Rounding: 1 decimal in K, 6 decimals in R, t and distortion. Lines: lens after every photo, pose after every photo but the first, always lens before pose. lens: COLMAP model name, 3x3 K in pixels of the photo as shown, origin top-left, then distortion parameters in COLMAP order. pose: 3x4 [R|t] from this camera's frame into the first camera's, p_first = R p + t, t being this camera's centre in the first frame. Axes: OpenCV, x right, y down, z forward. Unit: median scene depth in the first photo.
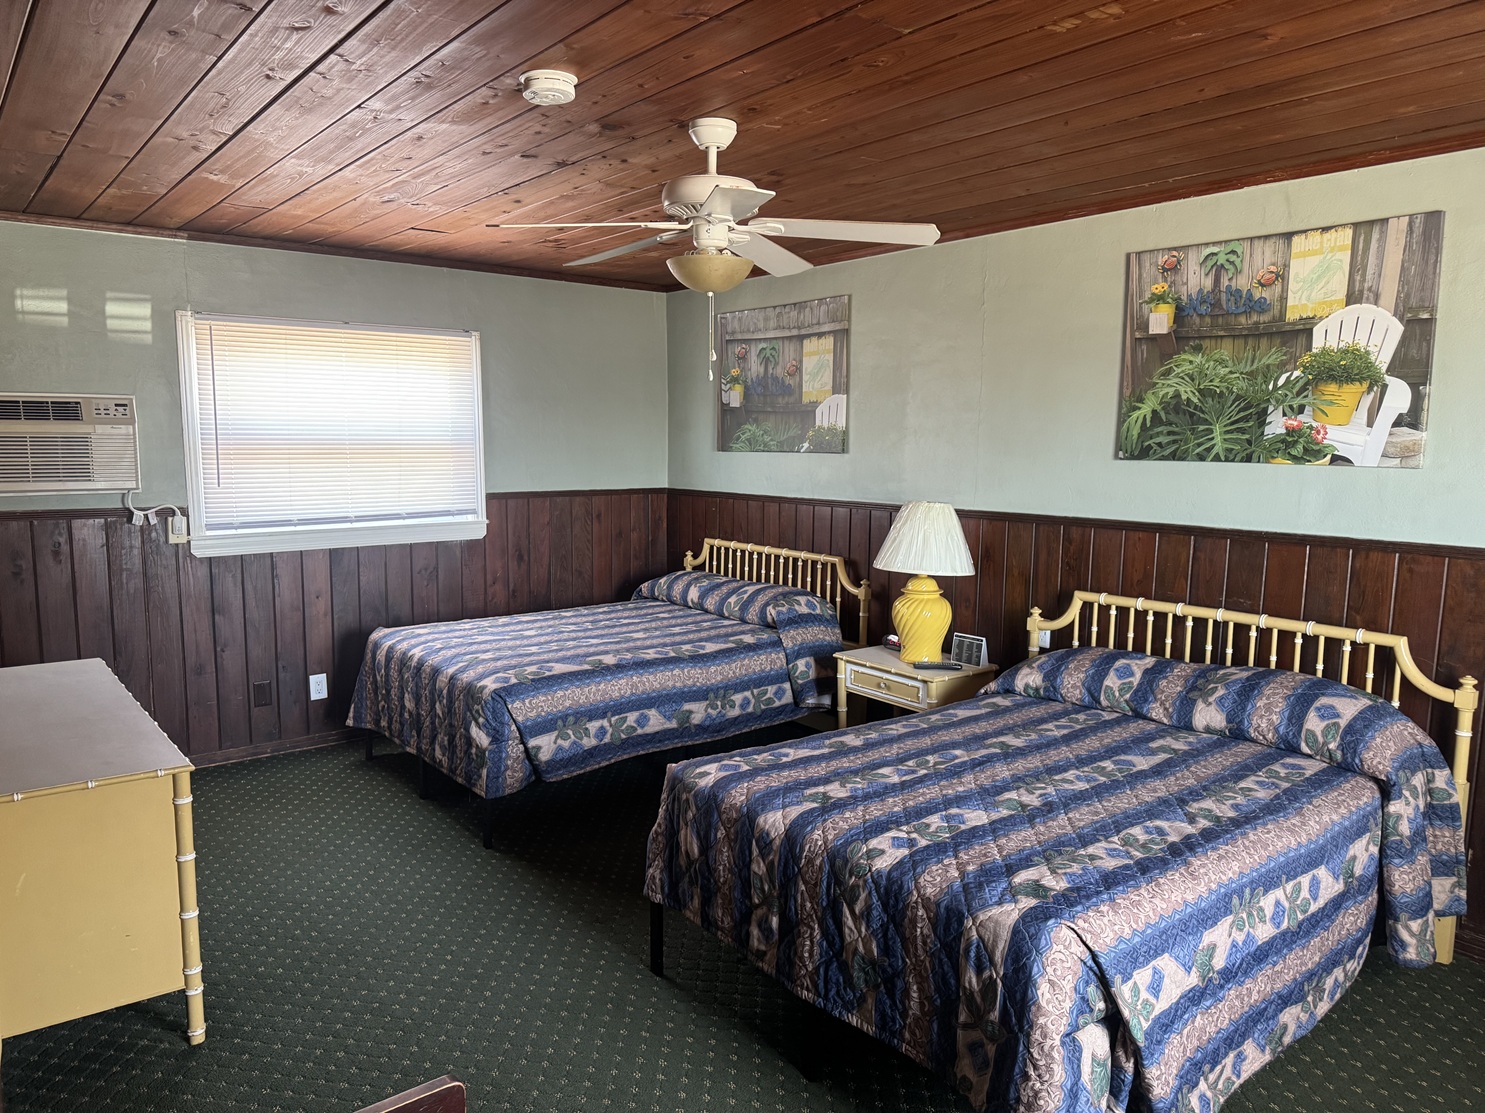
lens RADIAL K [[1028.2, 0, 742.5], [0, 1028.2, 556.5], [0, 0, 1]] dist [0.137867, -0.232702]
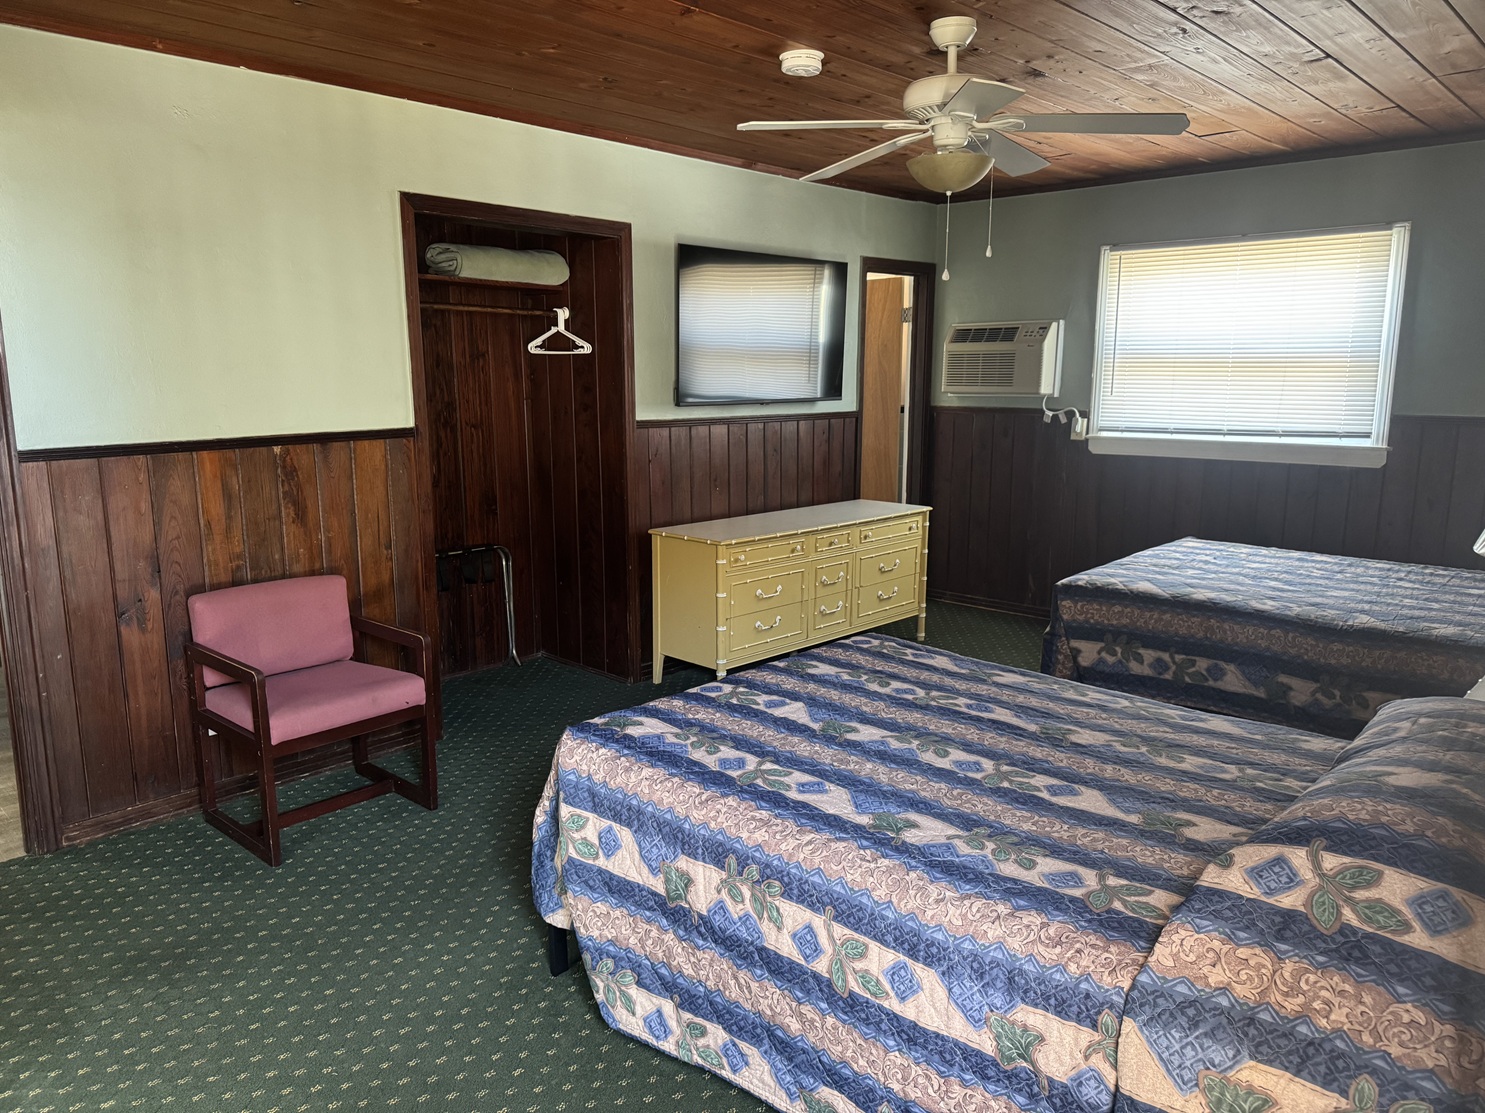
lens RADIAL K [[1028.2, 0, 742.5], [0, 1028.2, 556.5], [0, 0, 1]] dist [0.137867, -0.232702]
pose [[0.154192, 0.175685, -0.972296, 0.962691], [-0.115013, 0.980566, 0.158940, -0.042686], [0.981324, 0.087319, 0.171401, 0.639311]]
